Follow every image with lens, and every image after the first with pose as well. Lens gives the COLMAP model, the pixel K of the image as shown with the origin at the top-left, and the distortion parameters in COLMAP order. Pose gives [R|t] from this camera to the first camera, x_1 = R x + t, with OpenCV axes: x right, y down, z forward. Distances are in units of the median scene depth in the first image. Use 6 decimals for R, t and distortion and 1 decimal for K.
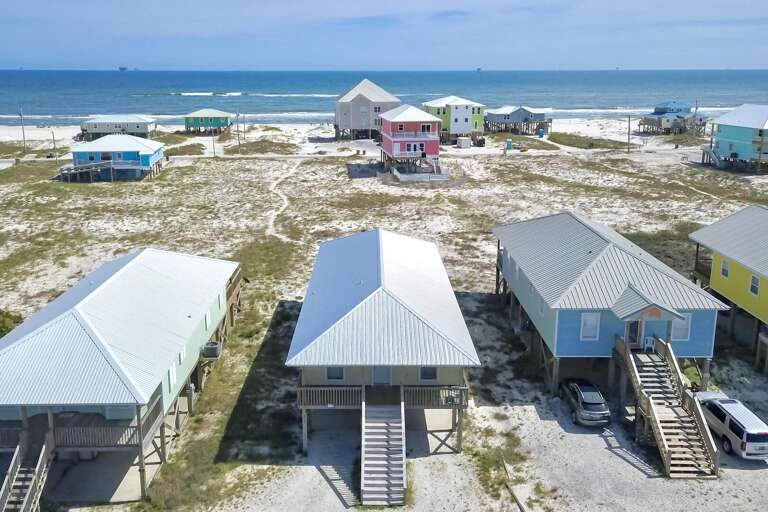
lens RADIAL K [[640.7, 0, 384.0], [0, 640.7, 256.0], [0, 0, 1]] dist [0.043860, -0.001344]
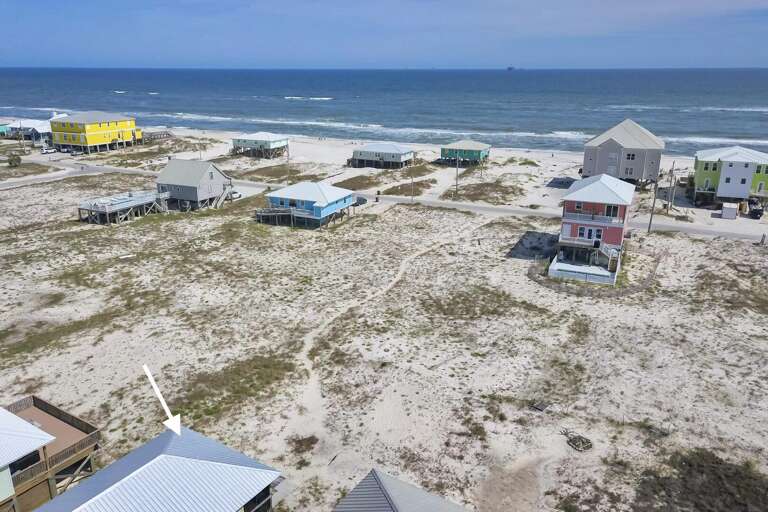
lens RADIAL K [[589.2, 0, 377.1], [0, 589.2, 252.8], [0, 0, 1]] dist [0.027289, -0.005841]
pose [[0.830984, 0.165930, -0.530974, 0.238994], [-0.153928, 0.985797, 0.067163, -0.160870], [0.534577, 0.025921, 0.844722, 0.229932]]
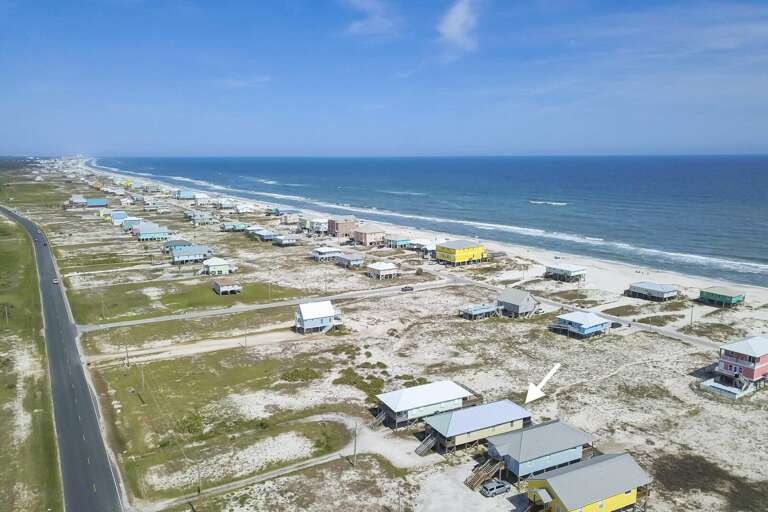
lens RADIAL K [[589.2, 0, 377.1], [0, 589.2, 252.8], [0, 0, 1]] dist [0.027289, -0.005841]
pose [[0.431828, 0.147915, -0.889745, 0.906356], [-0.247616, 0.968001, 0.040747, -0.292367], [0.867301, 0.202719, 0.454636, -0.391400]]
